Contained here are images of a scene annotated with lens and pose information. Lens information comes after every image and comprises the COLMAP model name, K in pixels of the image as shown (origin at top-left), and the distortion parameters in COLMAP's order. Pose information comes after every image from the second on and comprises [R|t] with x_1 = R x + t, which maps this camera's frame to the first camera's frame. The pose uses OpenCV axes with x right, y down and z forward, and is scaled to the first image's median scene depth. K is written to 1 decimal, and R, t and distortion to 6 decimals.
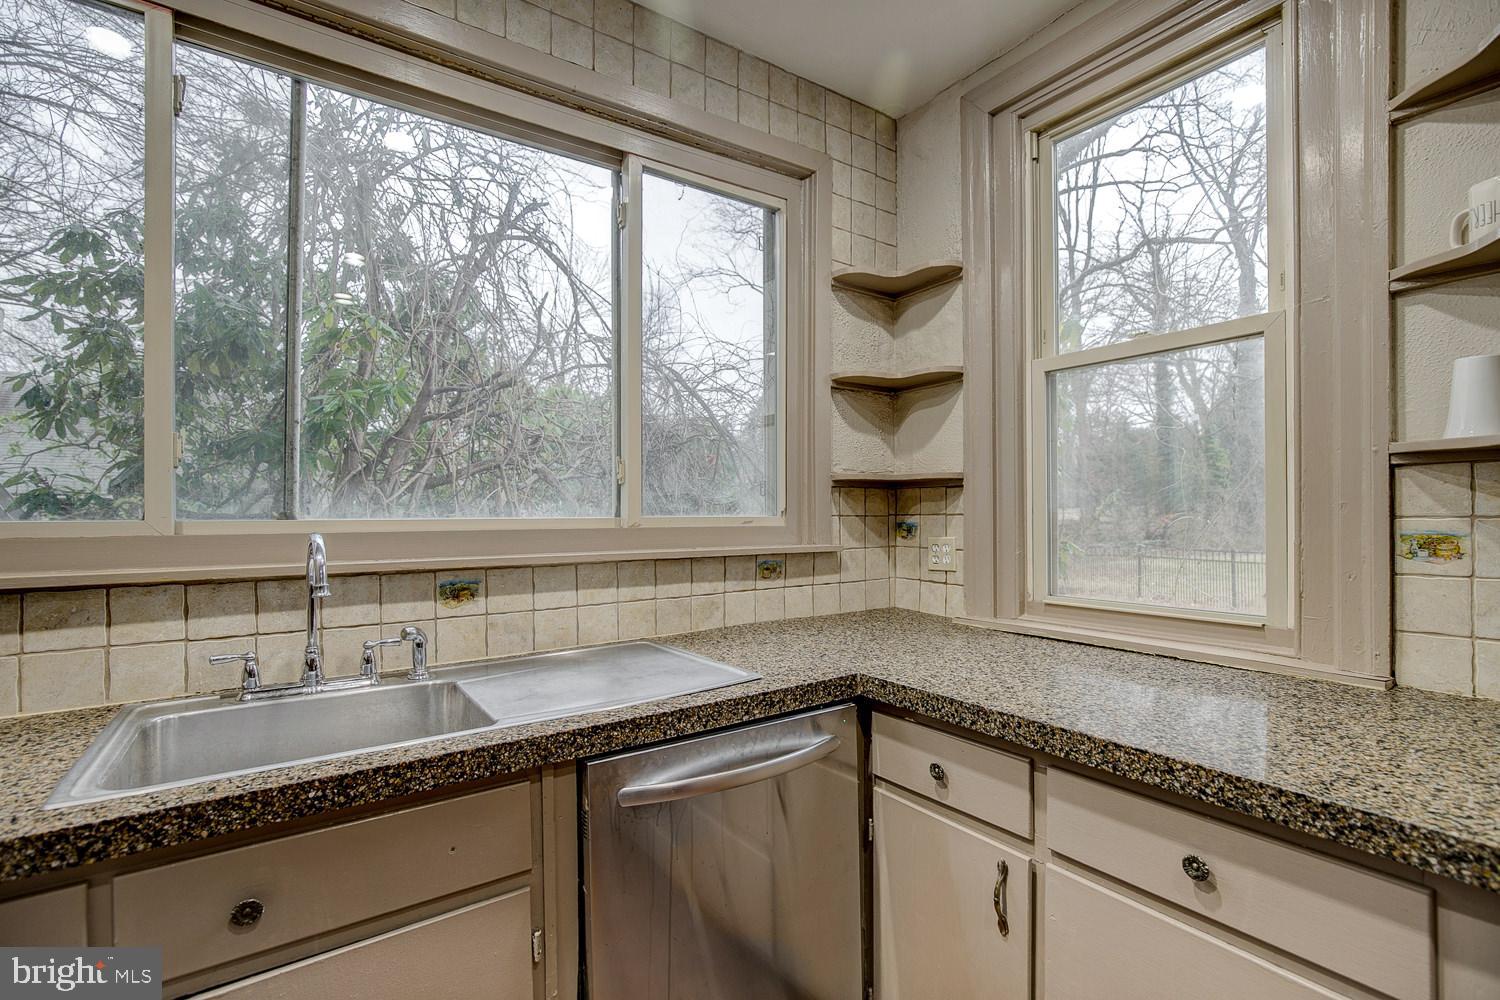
lens RADIAL K [[689.6, 0, 736.3], [0, 689.6, 512.9], [0, 0, 1]] dist [-0.012386, 0.003555]
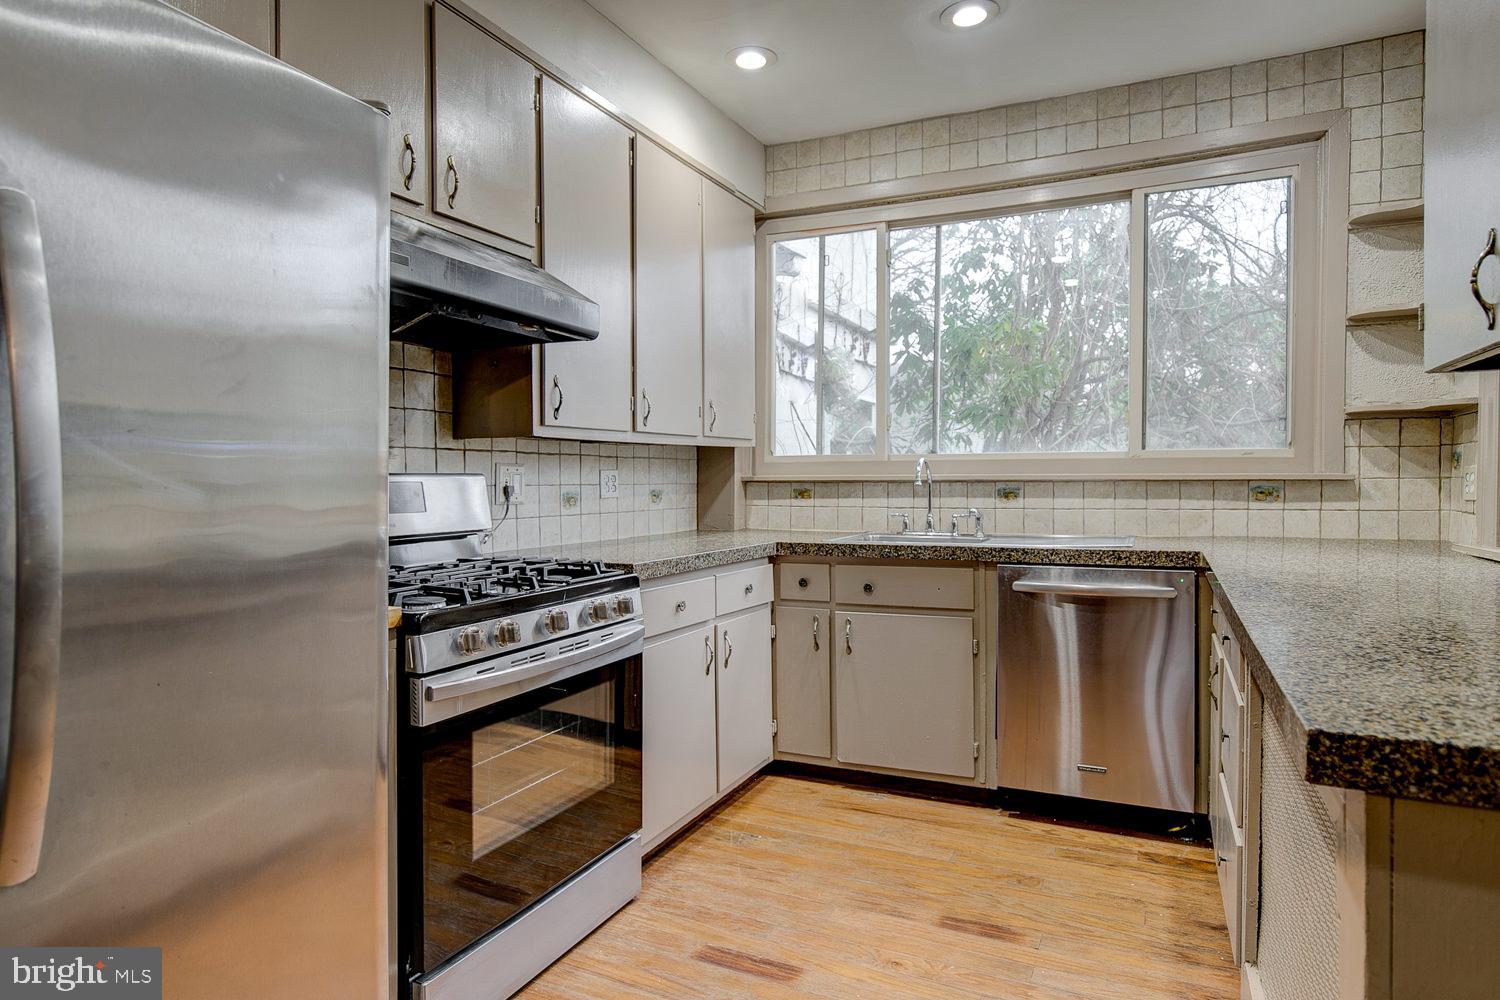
lens RADIAL K [[855.9, 0, 756.3], [0, 855.9, 492.6], [0, 0, 1]] dist [-0.002609, -0.000402]
pose [[0.507084, 0.016948, -0.861730, 0.928786], [-0.000179, 0.999809, 0.019558, 0.056488], [0.861897, -0.009763, 0.506990, -0.524545]]
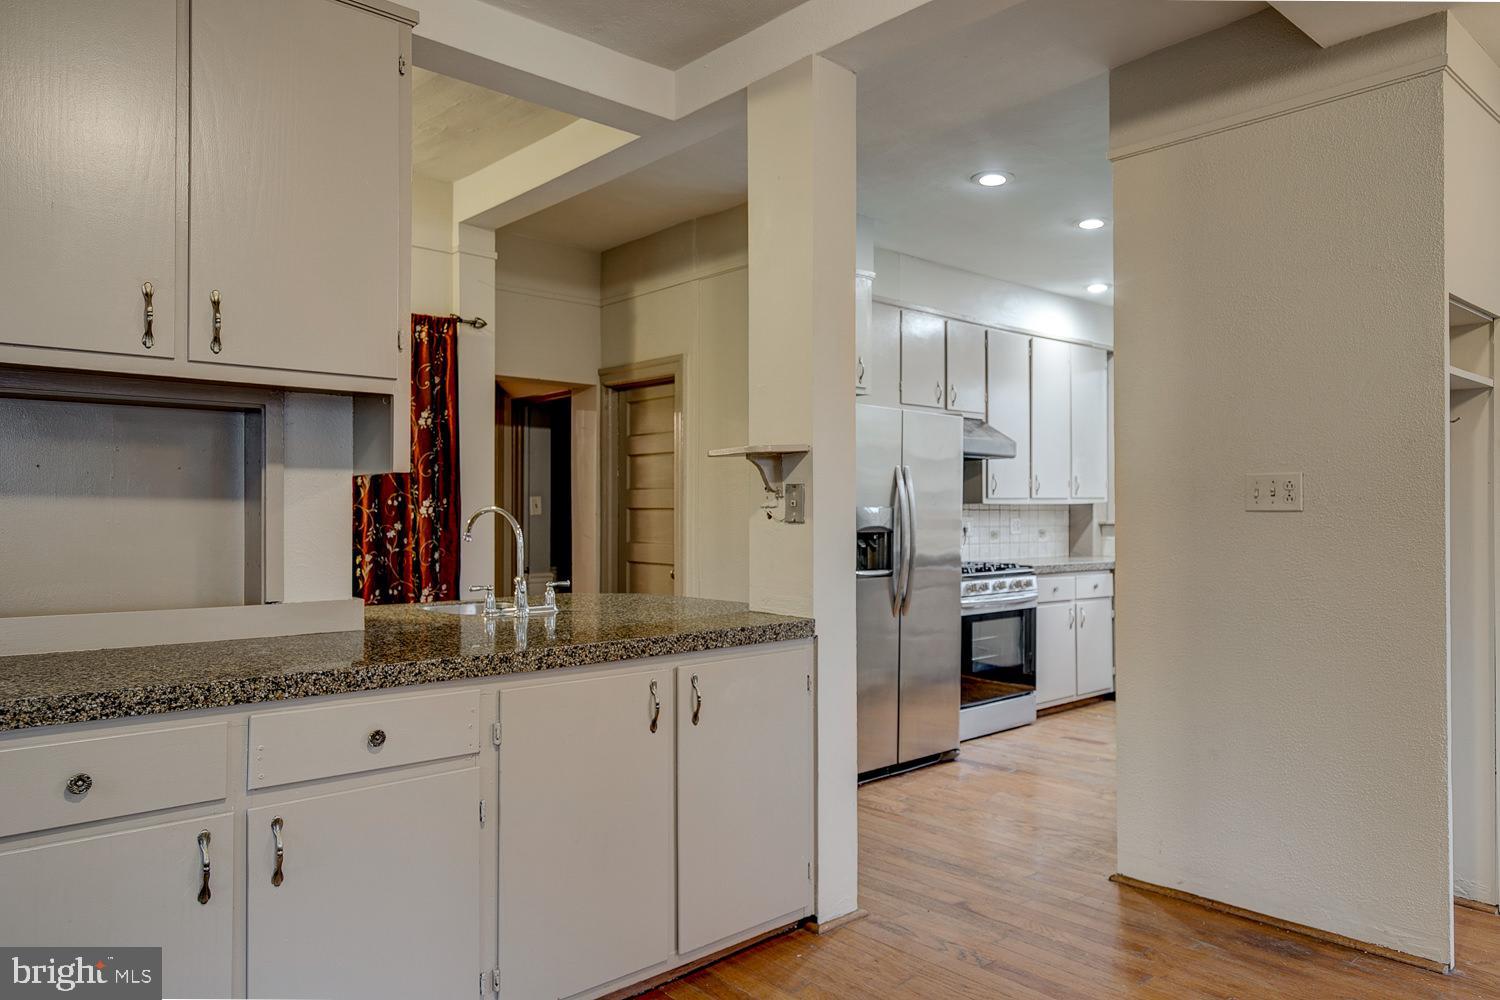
lens RADIAL K [[1044.5, 0, 755.6], [0, 1044.5, 503.8], [0, 0, 1]] dist [-0.014532, -0.000783]
pose [[0.153456, -0.003446, -0.988149, 3.009023], [-0.002825, 0.999988, -0.003926, 0.005847], [0.988151, 0.003394, 0.153445, -1.475363]]
